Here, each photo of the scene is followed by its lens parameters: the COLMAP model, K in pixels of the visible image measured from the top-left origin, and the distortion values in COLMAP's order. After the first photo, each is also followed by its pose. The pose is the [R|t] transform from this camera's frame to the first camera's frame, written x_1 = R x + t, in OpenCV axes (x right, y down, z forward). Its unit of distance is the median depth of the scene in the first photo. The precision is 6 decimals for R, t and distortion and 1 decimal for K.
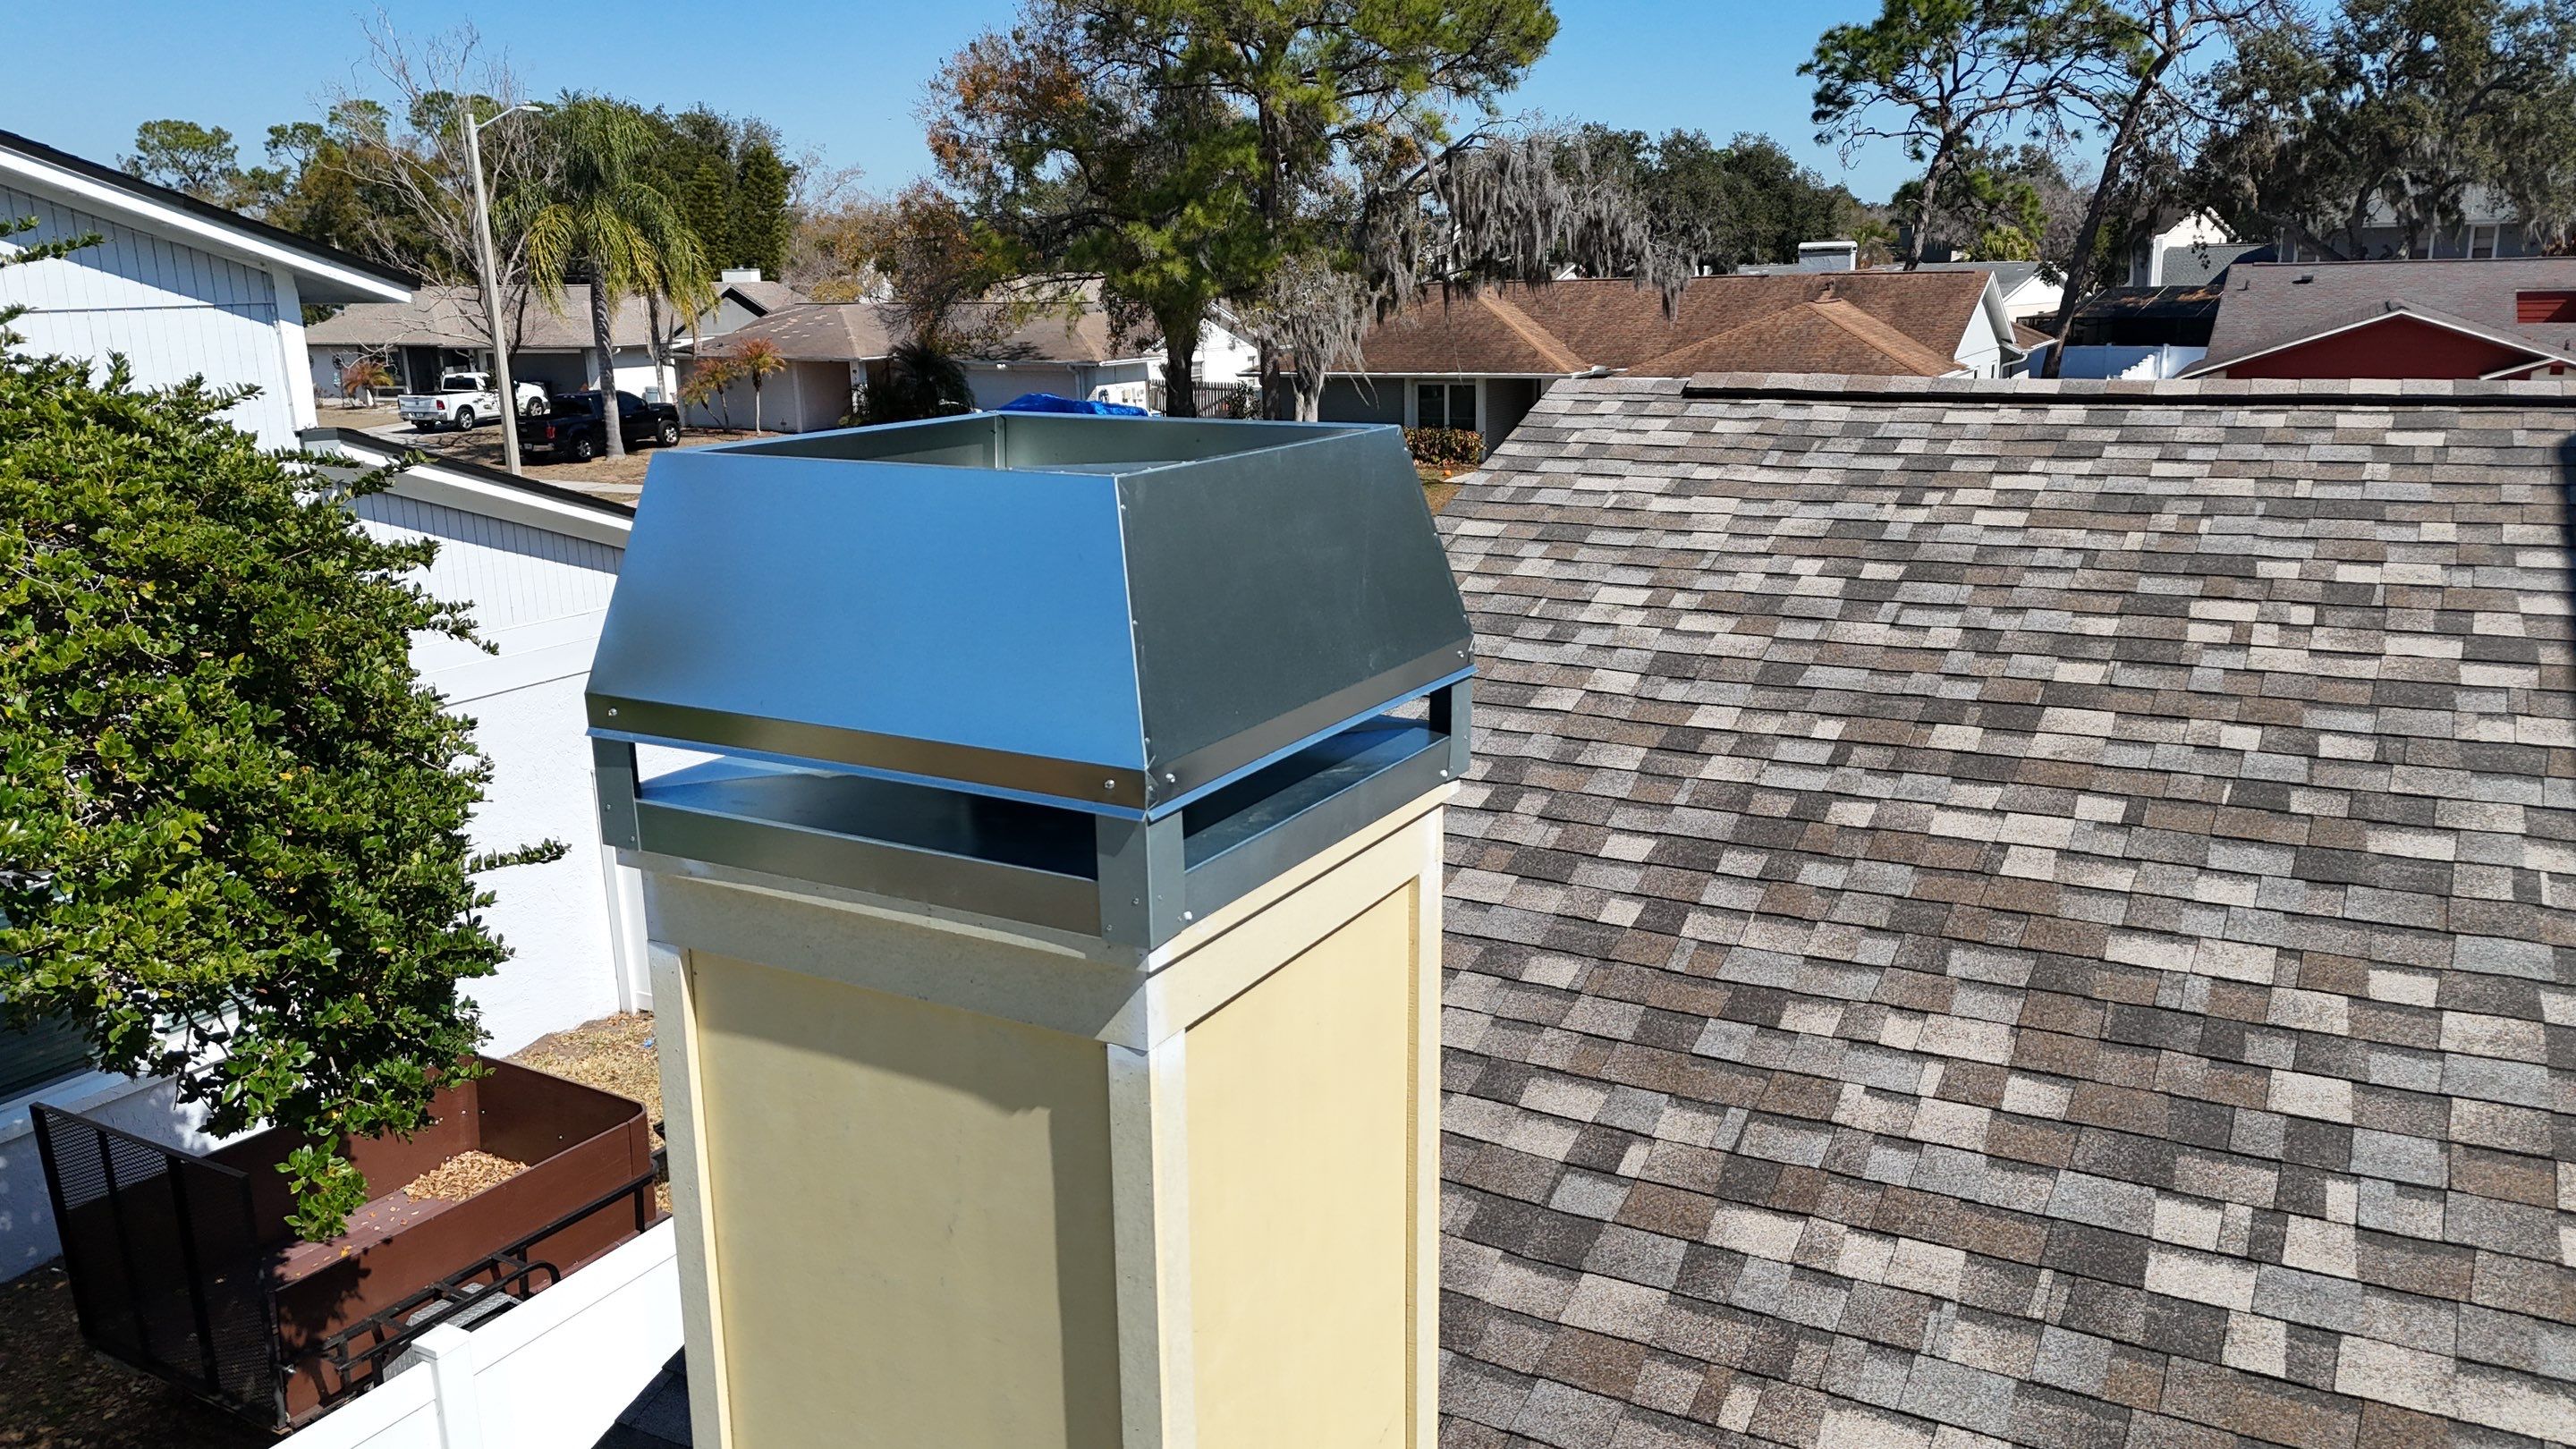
lens RADIAL K [[1893.0, 0, 1295.1], [0, 1893.0, 724.3], [0, 0, 1]] dist [0.089410, -0.082811]
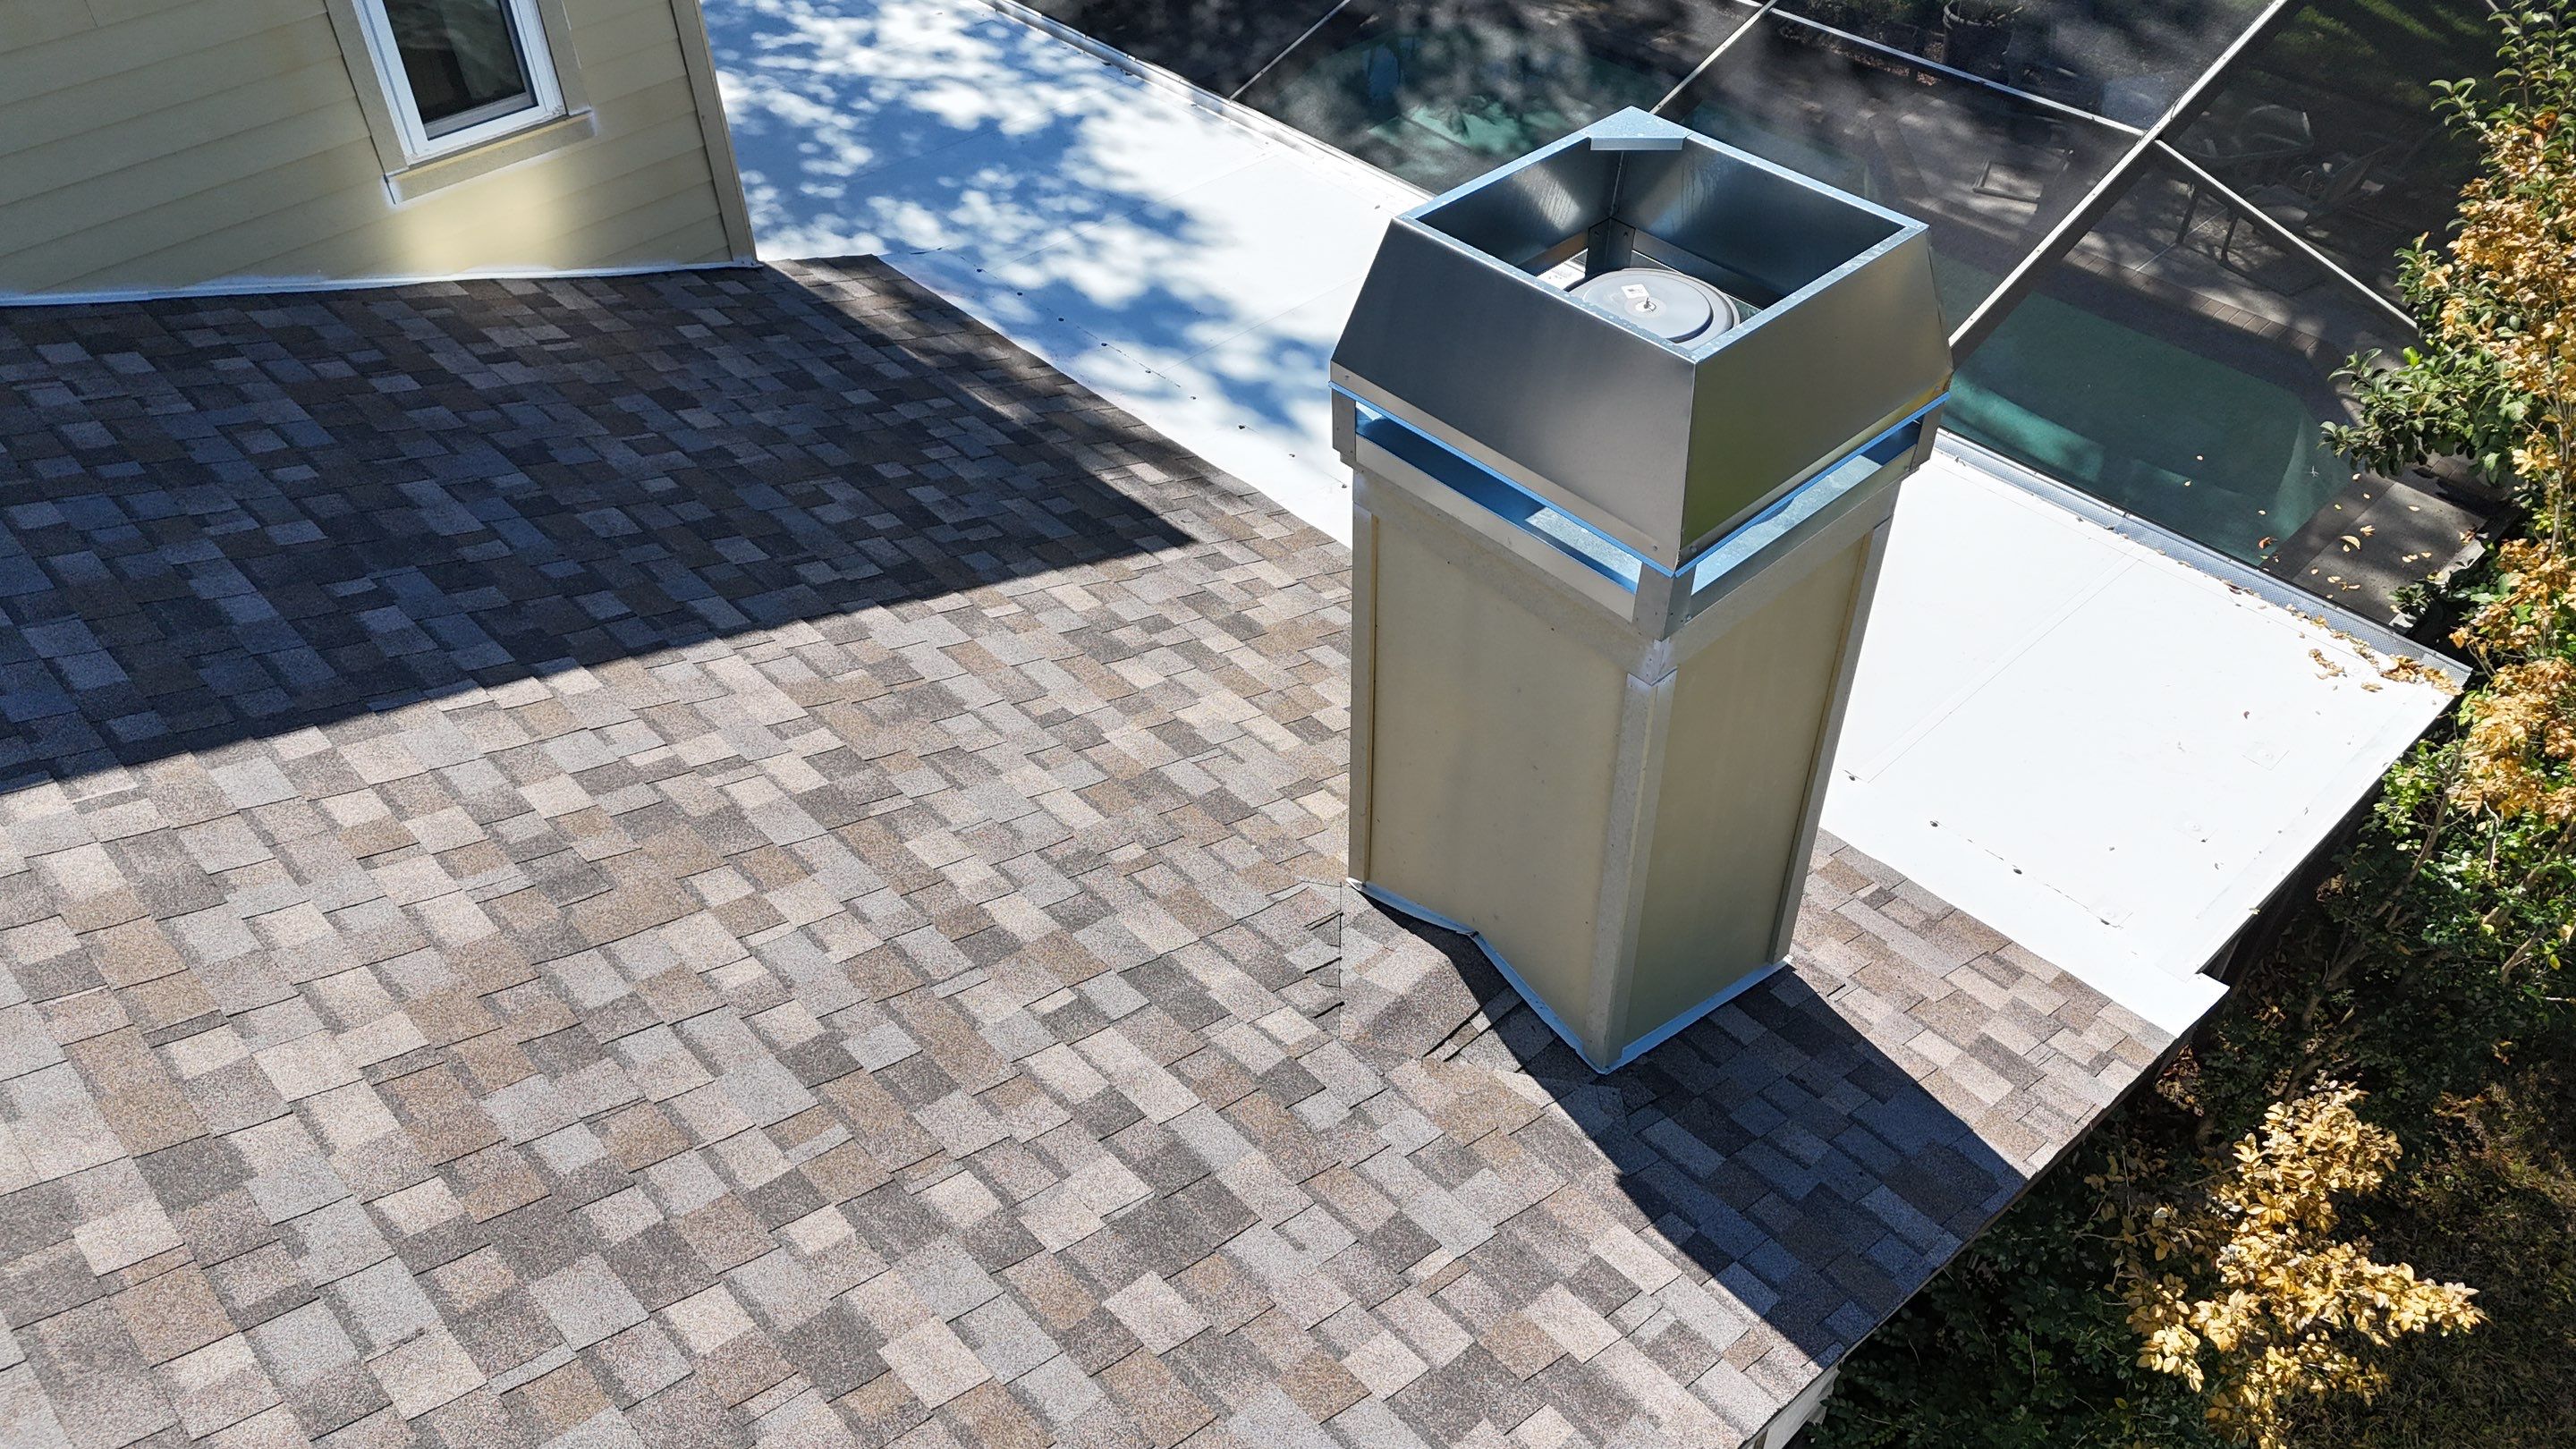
lens RADIAL K [[1893.0, 0, 1282.0], [0, 1893.0, 722.9], [0, 0, 1]] dist [0.089410, -0.082811]
pose [[-0.950969, -0.191156, 0.243142, -0.160775], [0.096251, 0.564189, 0.820016, -0.662703], [-0.293929, 0.803212, -0.518127, 1.247746]]
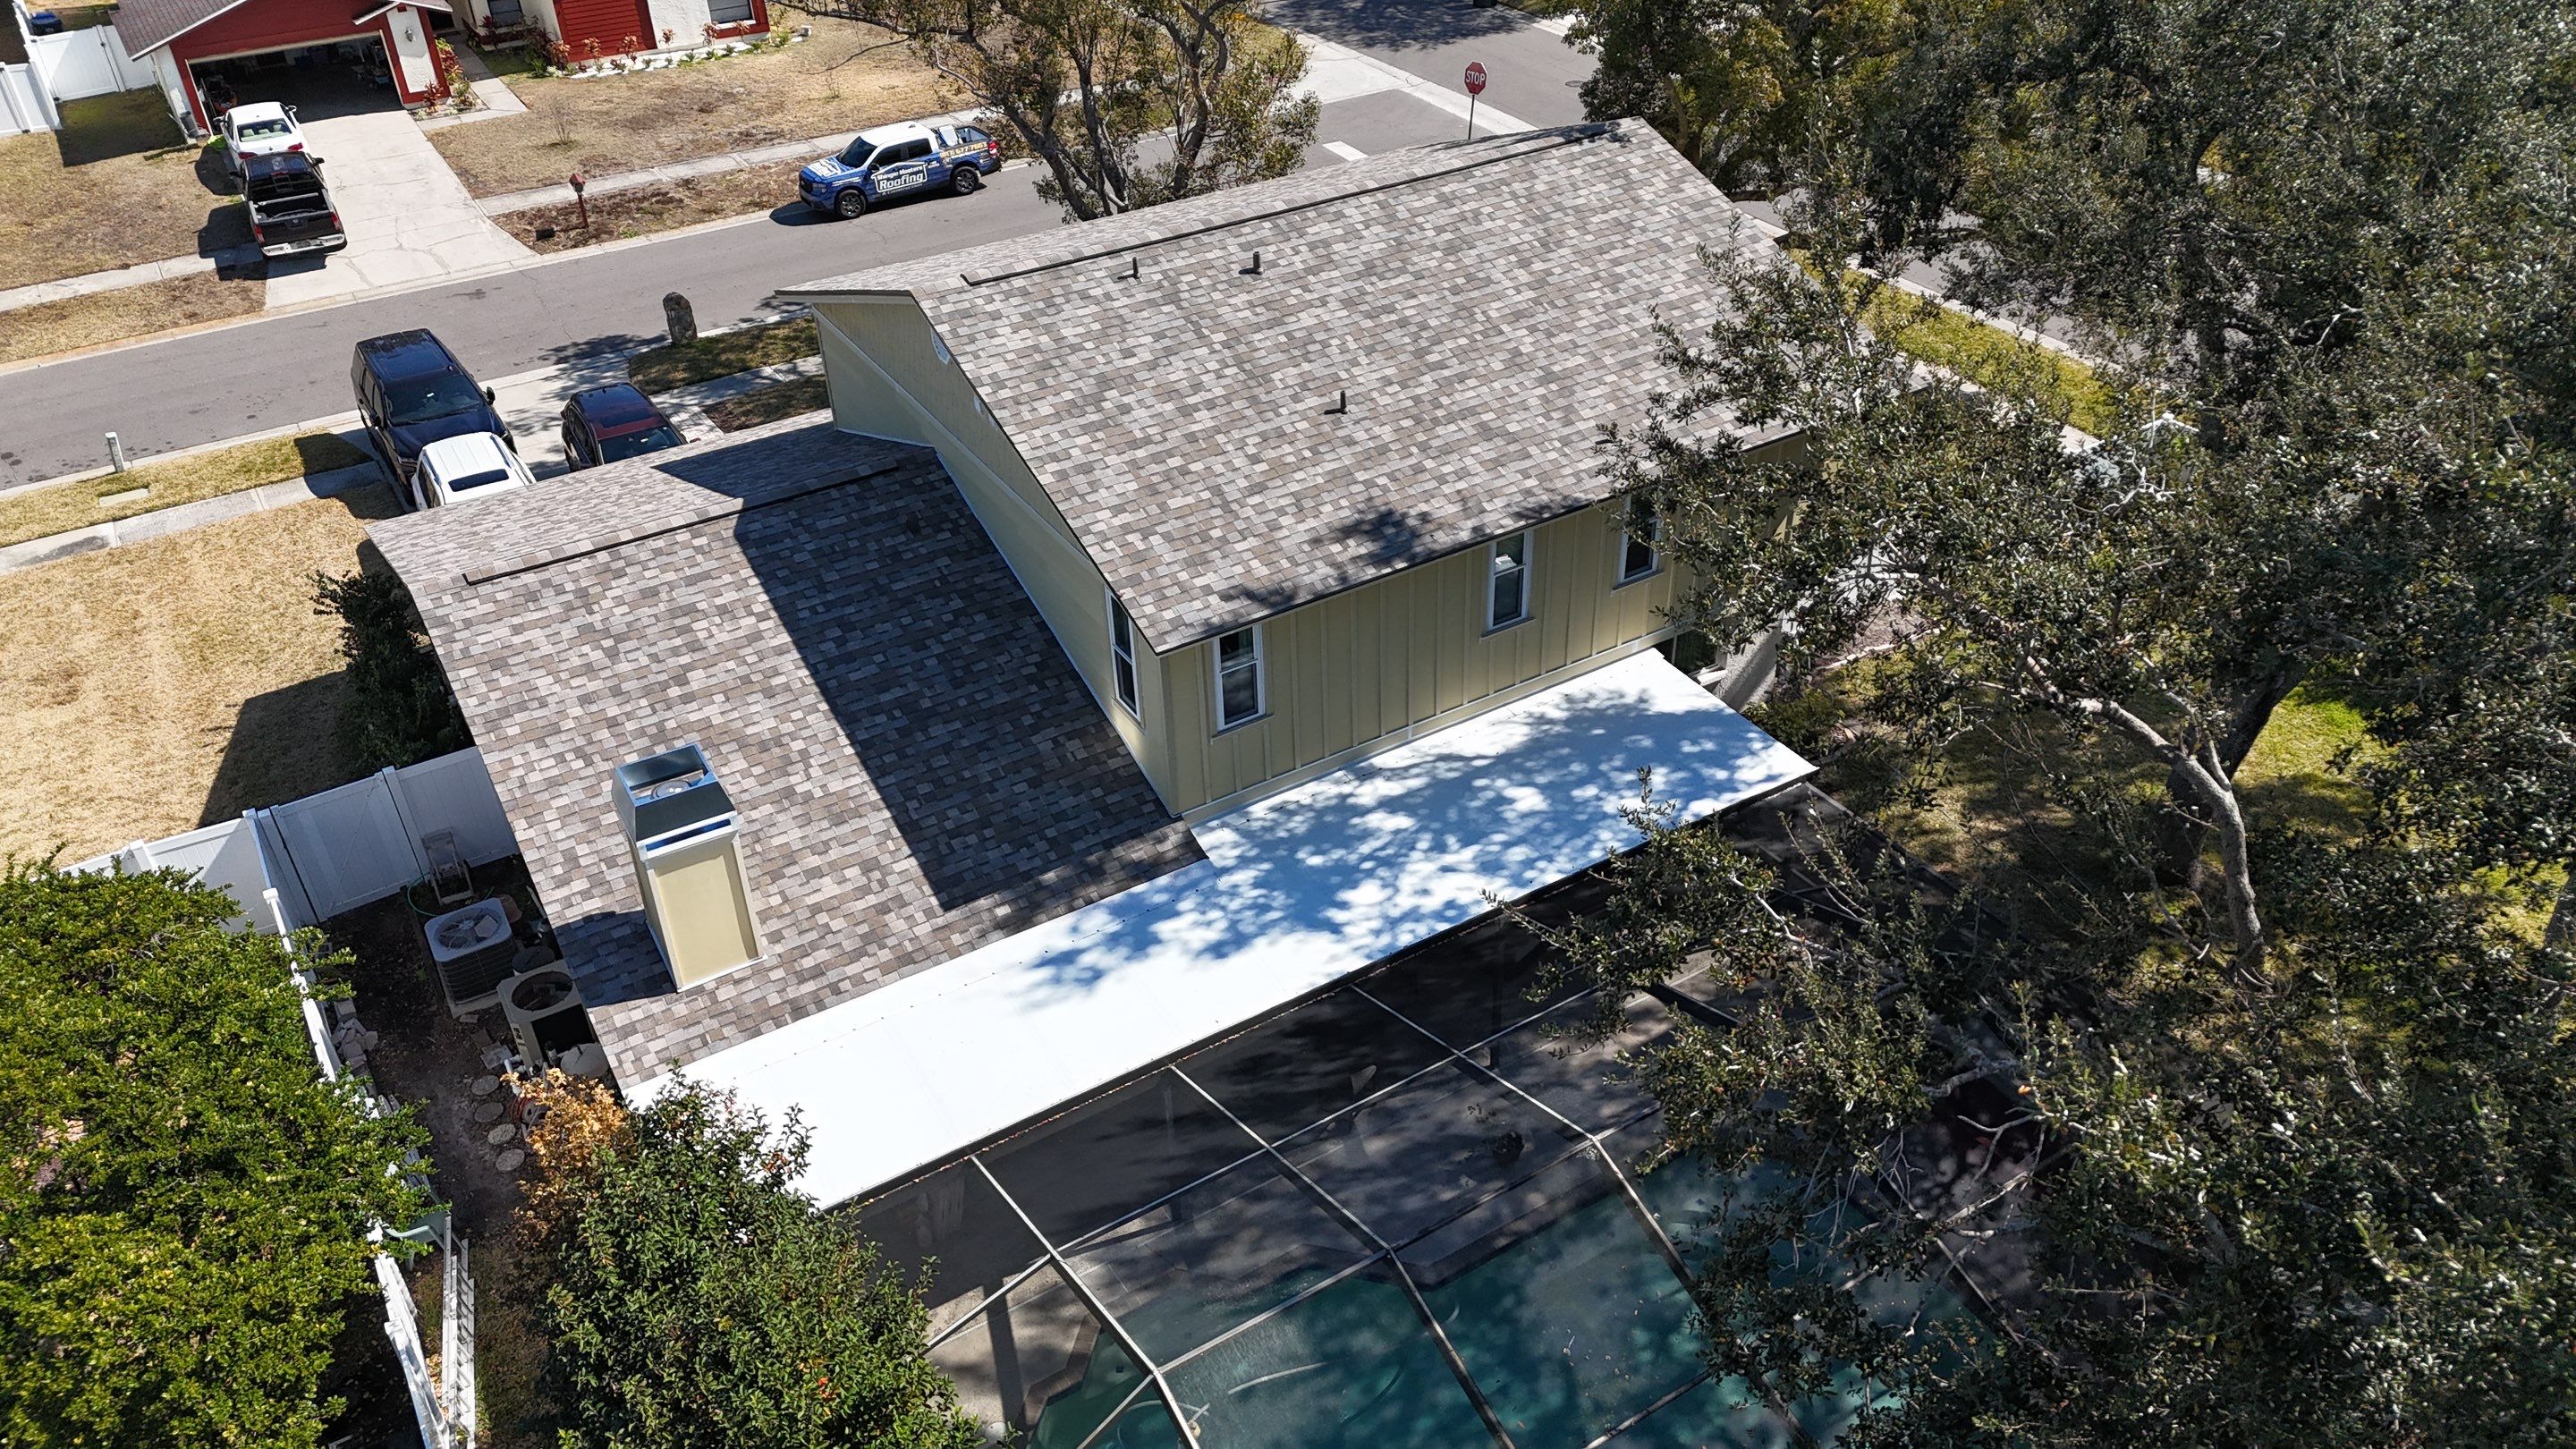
lens RADIAL K [[1893.0, 0, 1308.2], [0, 1893.0, 733.9], [0, 0, 1]] dist [0.089410, -0.082811]
pose [[0.496966, -0.493506, 0.713777, -2.190798], [0.217564, 0.867129, 0.448055, -1.641517], [-0.840054, -0.067376, 0.538302, -2.633800]]
